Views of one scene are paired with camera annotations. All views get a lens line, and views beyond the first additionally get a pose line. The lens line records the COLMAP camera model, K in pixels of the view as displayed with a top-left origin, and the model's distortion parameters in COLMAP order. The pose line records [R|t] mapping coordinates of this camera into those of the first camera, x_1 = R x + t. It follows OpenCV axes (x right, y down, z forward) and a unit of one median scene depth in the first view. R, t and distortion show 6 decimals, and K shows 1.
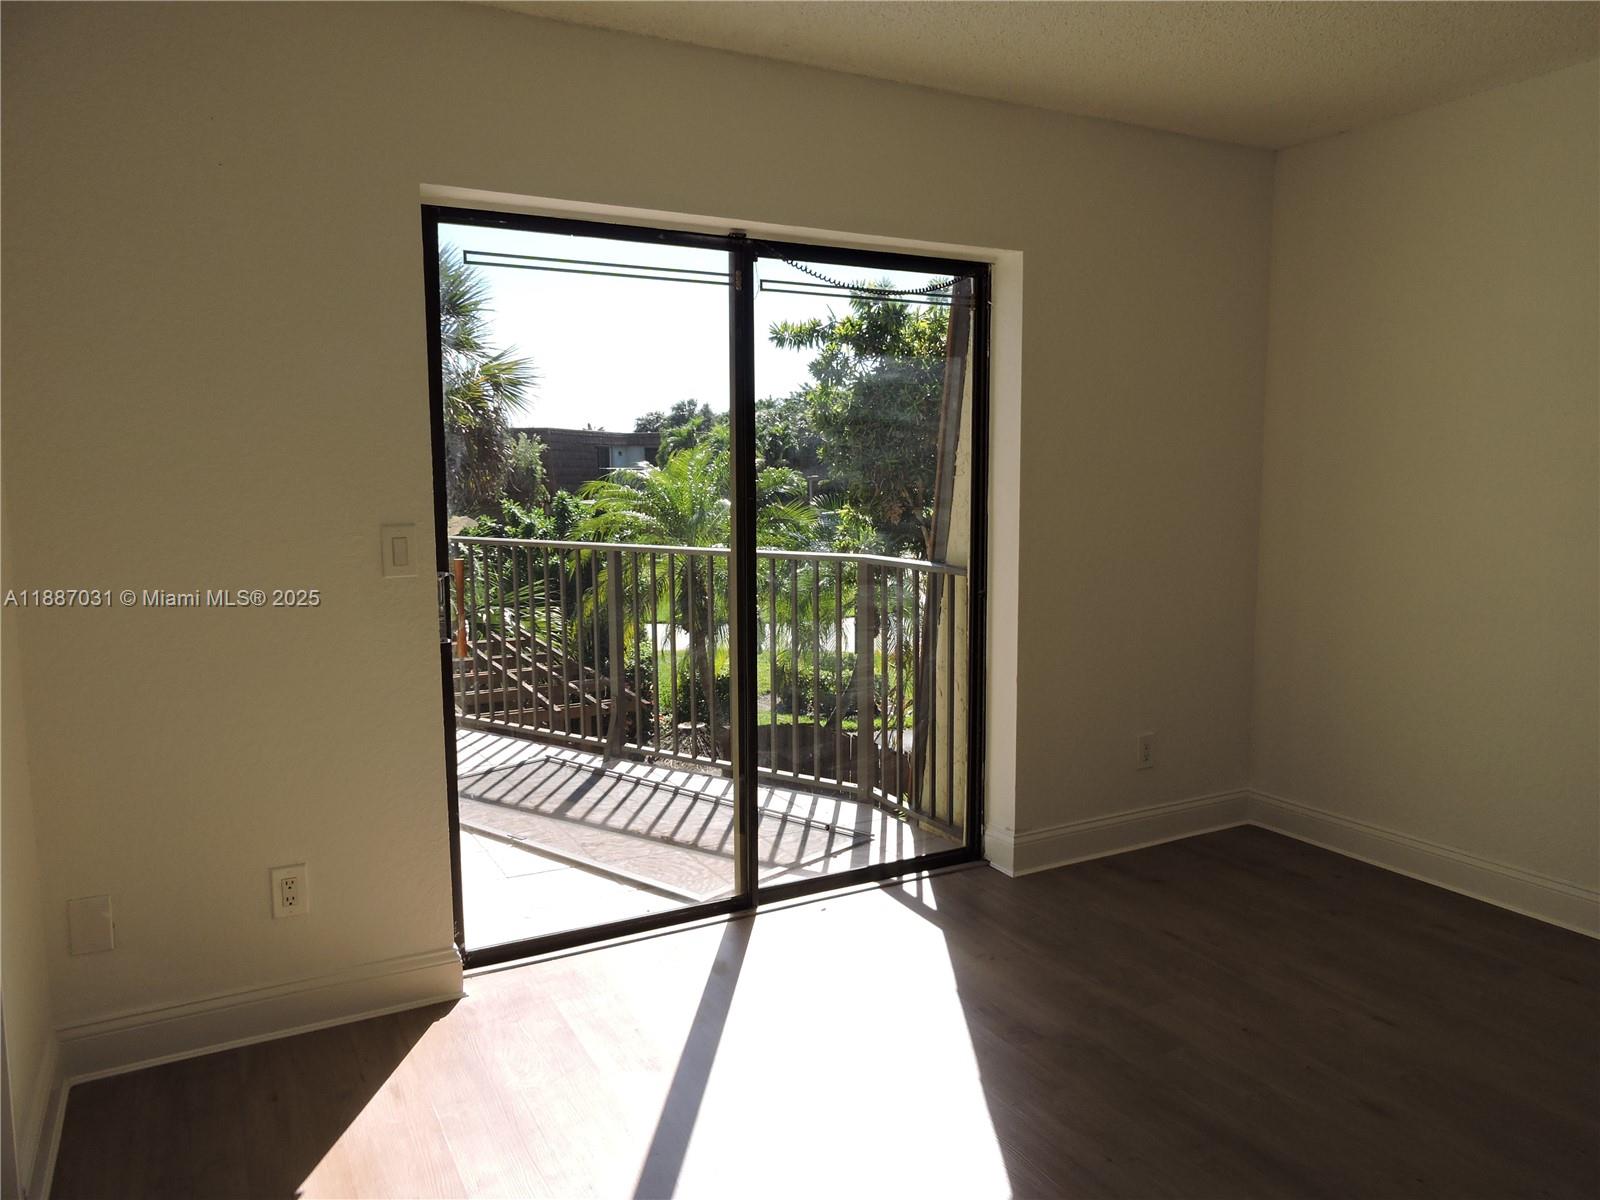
lens RADIAL K [[1154.8, 0, 804.7], [0, 1154.8, 598.1], [0, 0, 1]] dist [-0.004714, 0.000346]
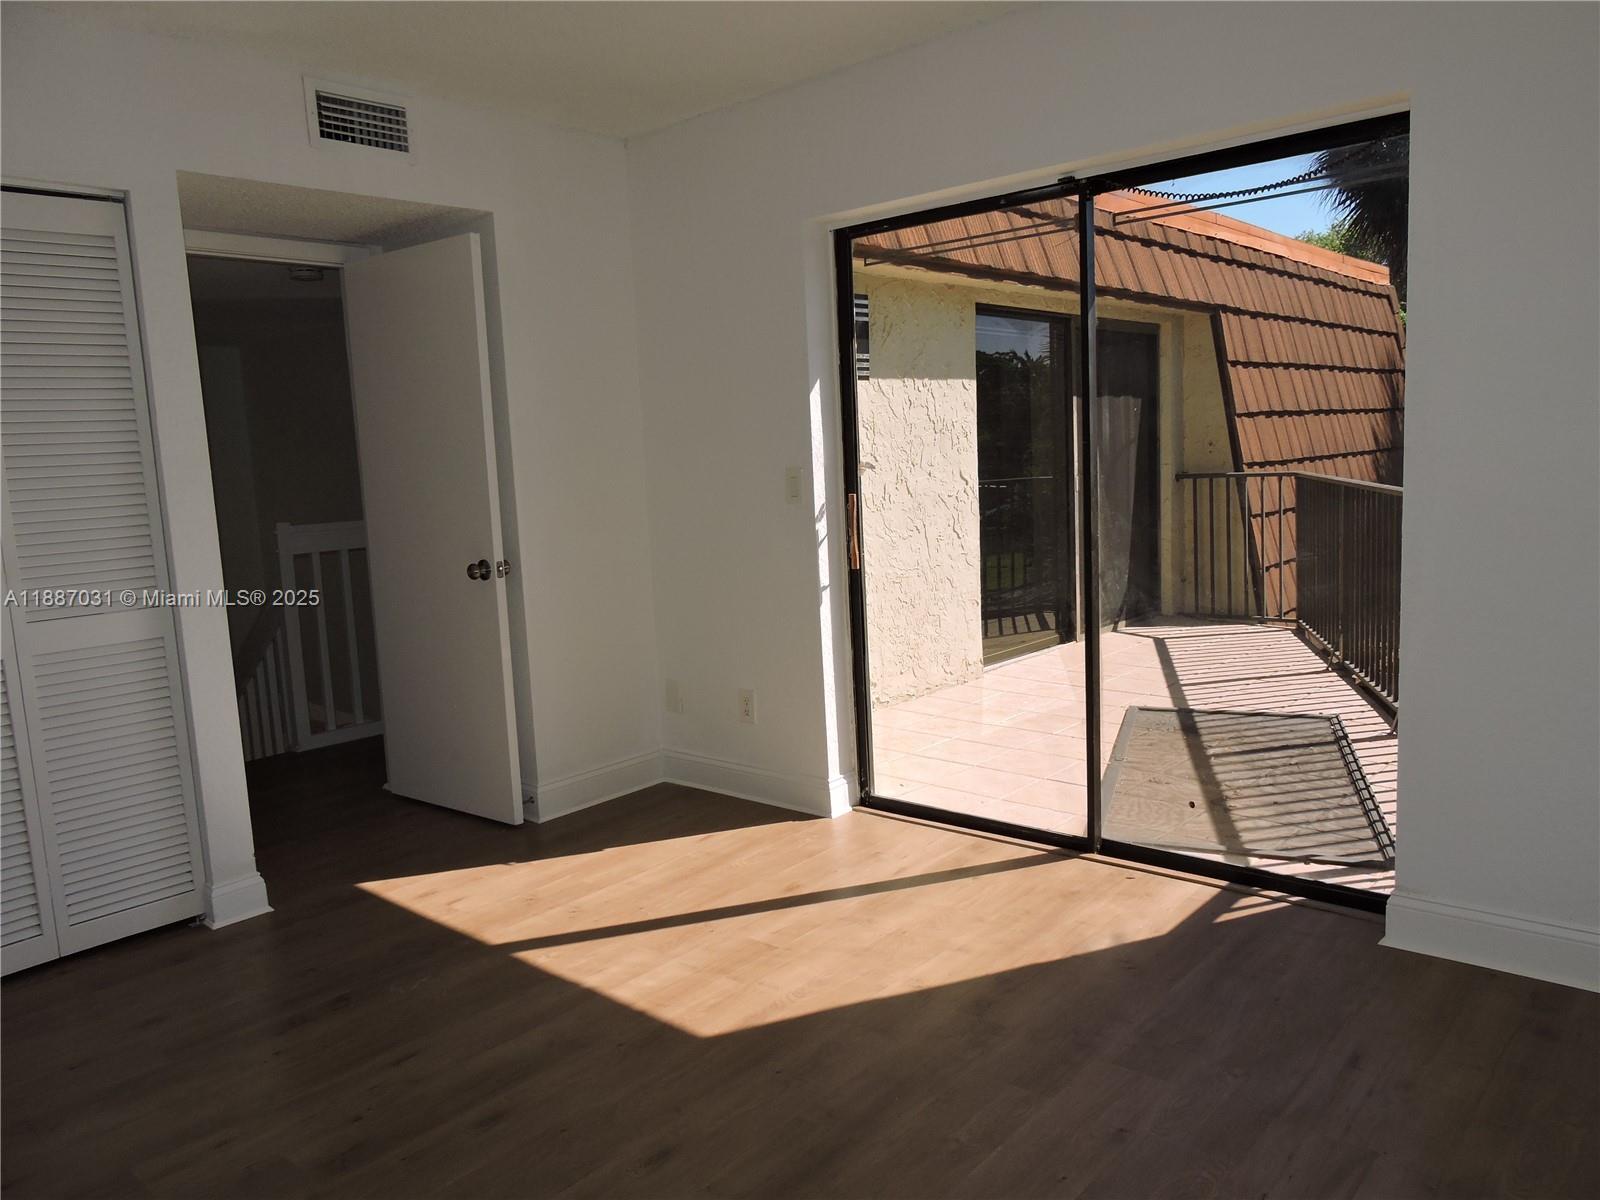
lens RADIAL K [[1154.8, 0, 804.7], [0, 1154.8, 598.1], [0, 0, 1]] dist [-0.004714, 0.000346]
pose [[0.345764, 0.107483, -0.932145, 0.741349], [-0.064757, 0.993783, 0.090570, -0.024594], [0.936084, 0.029047, 0.350575, 0.393557]]
